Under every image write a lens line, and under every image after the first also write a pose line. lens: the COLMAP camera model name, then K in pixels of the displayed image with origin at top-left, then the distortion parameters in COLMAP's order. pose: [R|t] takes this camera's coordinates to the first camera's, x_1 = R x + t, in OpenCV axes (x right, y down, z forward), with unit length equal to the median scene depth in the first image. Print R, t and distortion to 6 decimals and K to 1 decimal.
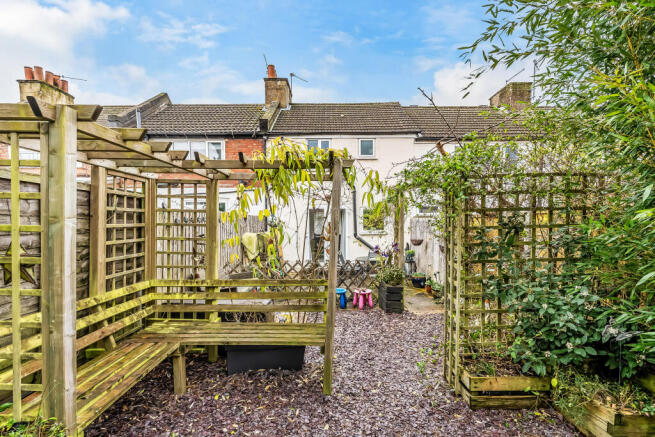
lens RADIAL K [[293.6, 0, 327.3], [0, 293.6, 218.1], [0, 0, 1]] dist [0.016631, 0.000884]
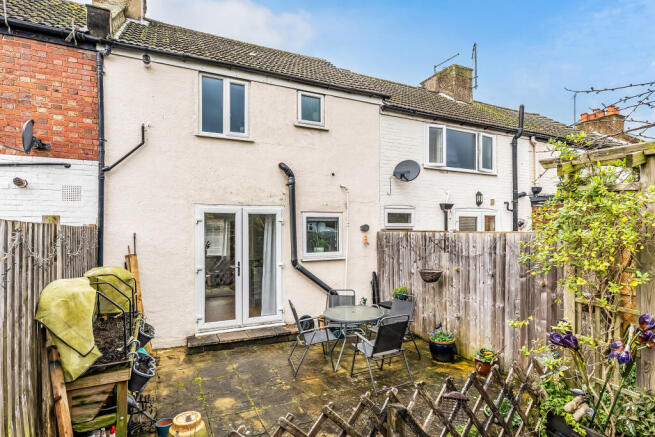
lens RADIAL K [[345.3, 0, 328.3], [0, 345.3, 220.8], [0, 0, 1]] dist [-0.001433, -0.000255]
pose [[0.902384, 0.014831, 0.430678, -0.123691], [-0.009640, 0.999852, -0.014233, -0.012049], [-0.430826, 0.008692, 0.902393, 0.387580]]
